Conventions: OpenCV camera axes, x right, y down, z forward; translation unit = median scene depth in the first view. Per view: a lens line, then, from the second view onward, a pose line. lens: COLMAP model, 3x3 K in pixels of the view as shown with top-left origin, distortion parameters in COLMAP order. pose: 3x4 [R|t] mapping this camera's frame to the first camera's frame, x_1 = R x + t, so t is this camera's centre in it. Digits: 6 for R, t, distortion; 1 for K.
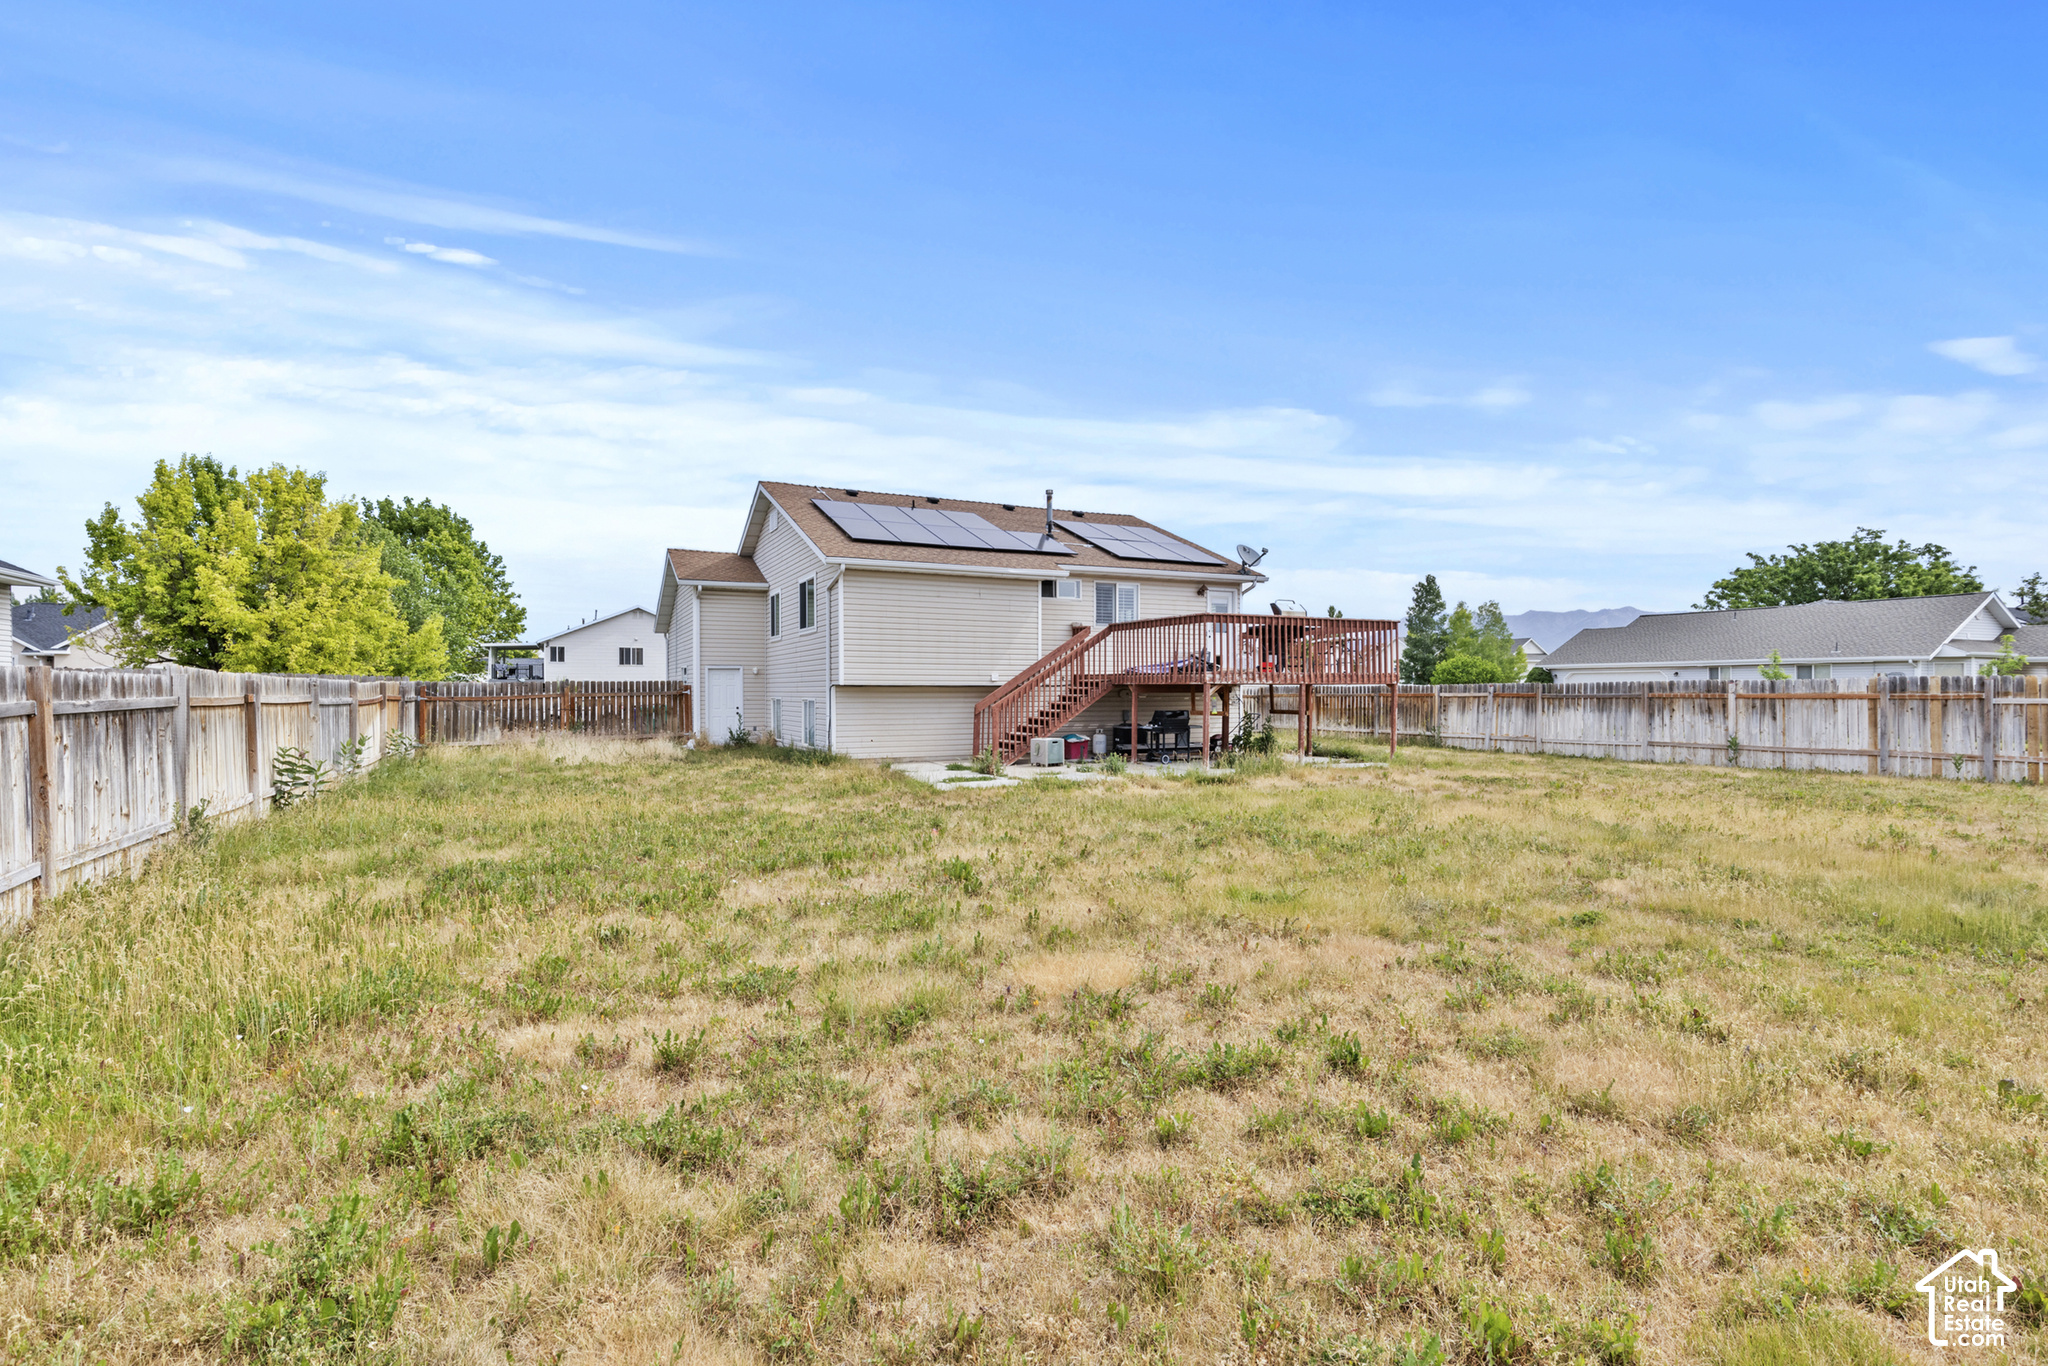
lens RADIAL K [[919.5, 0, 1010.1], [0, 919.5, 689.9], [0, 0, 1]] dist [0.001347, 0.000042]
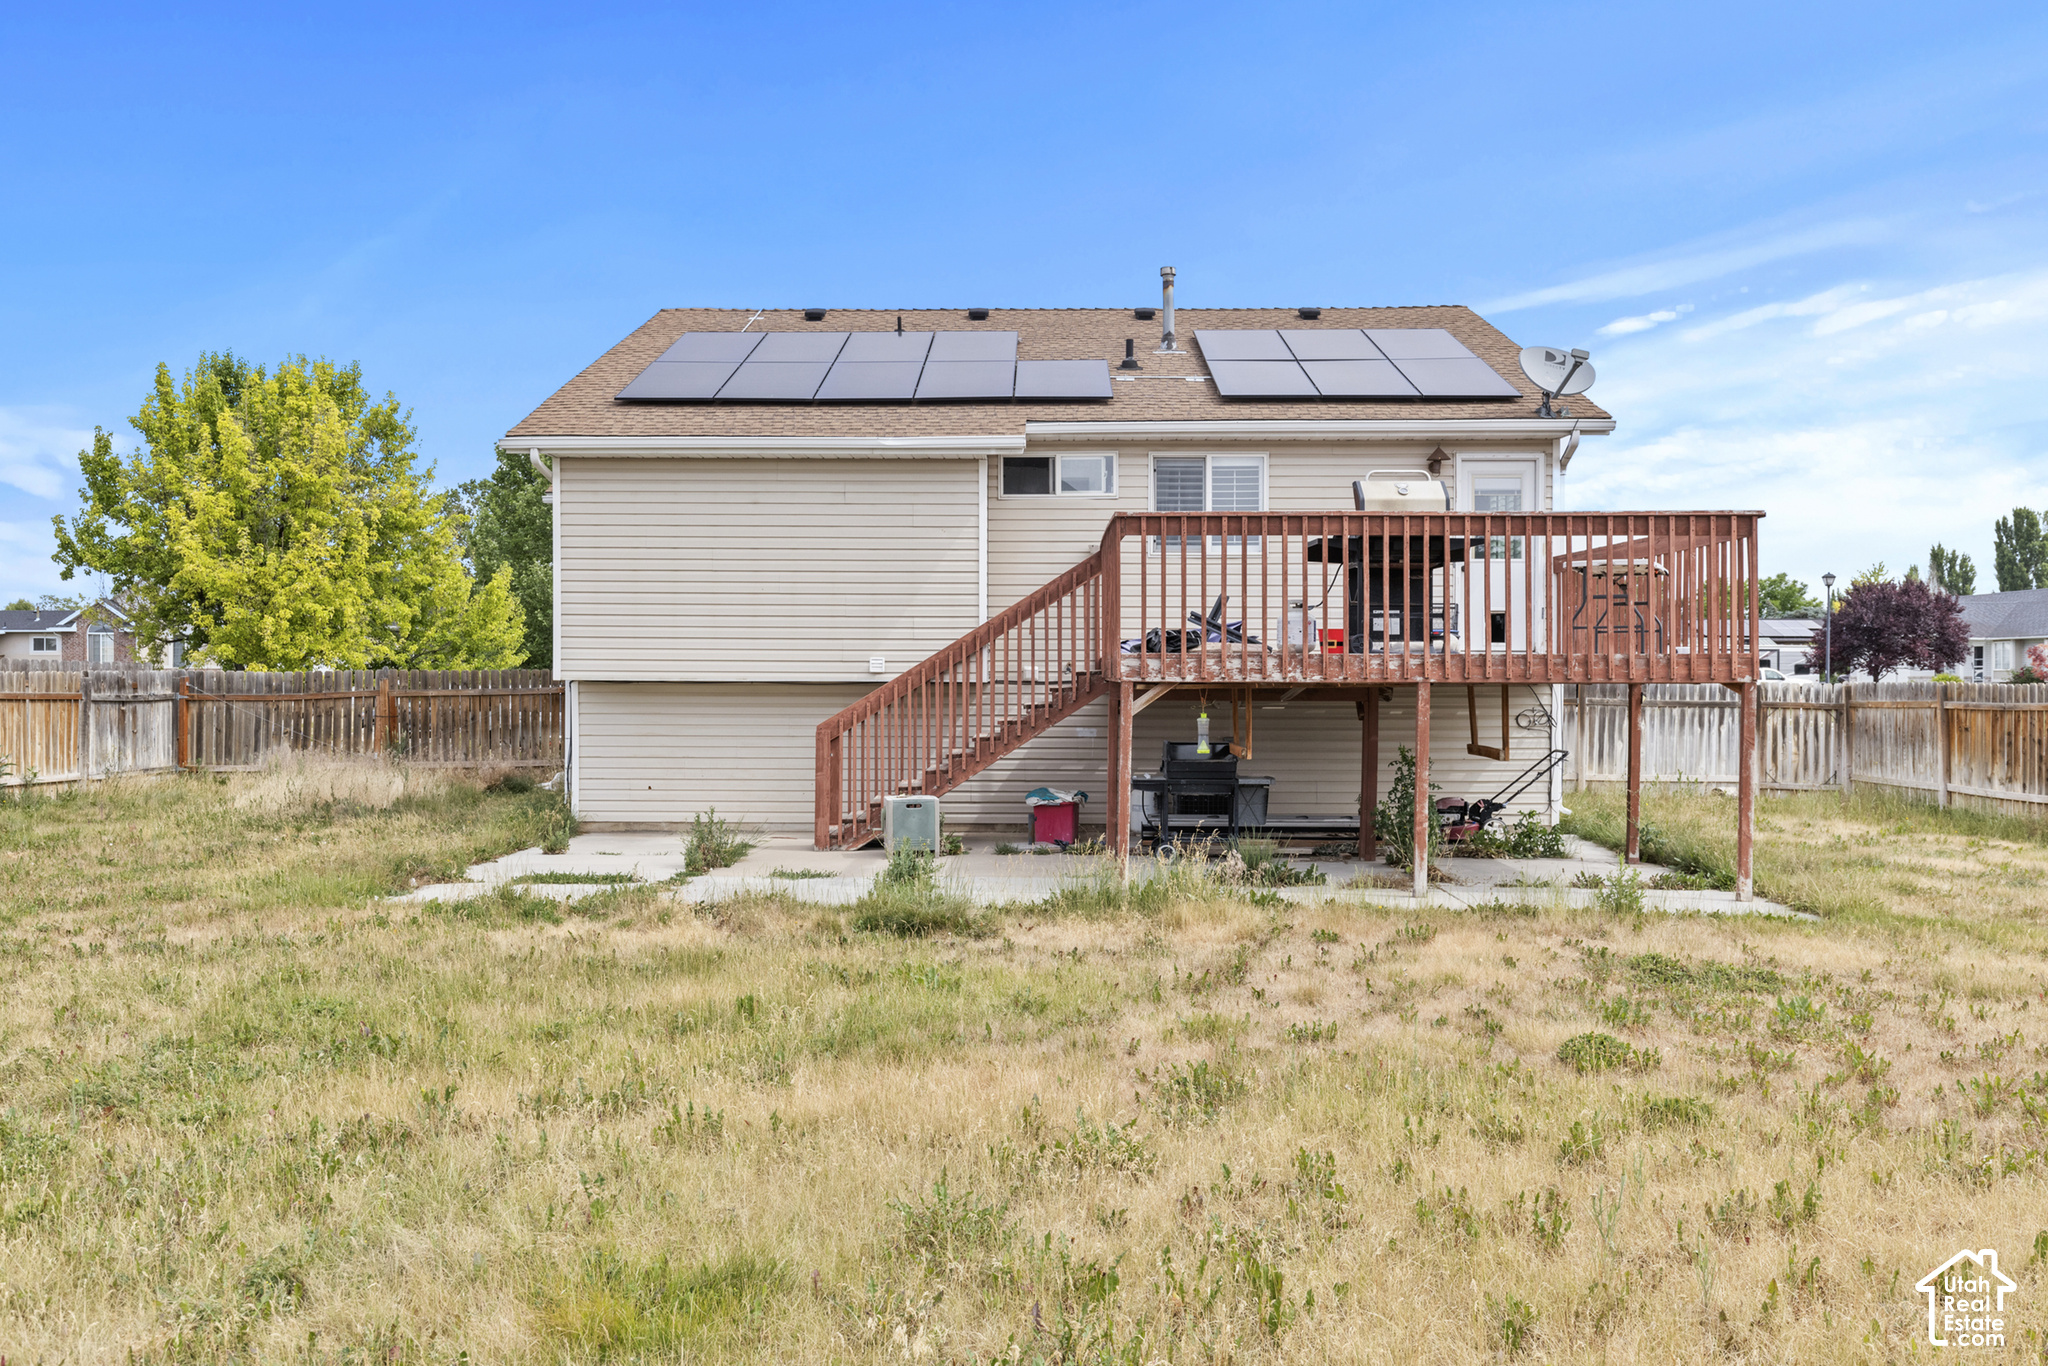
lens RADIAL K [[1597.9, 0, 1039.1], [0, 1597.9, 682.3], [0, 0, 1]] dist [0.009509, -0.000687]
pose [[0.898159, 0.004426, -0.439648, 0.385171], [-0.004111, 0.999990, 0.001667, -0.005320], [0.439651, 0.000310, 0.898168, 0.256273]]
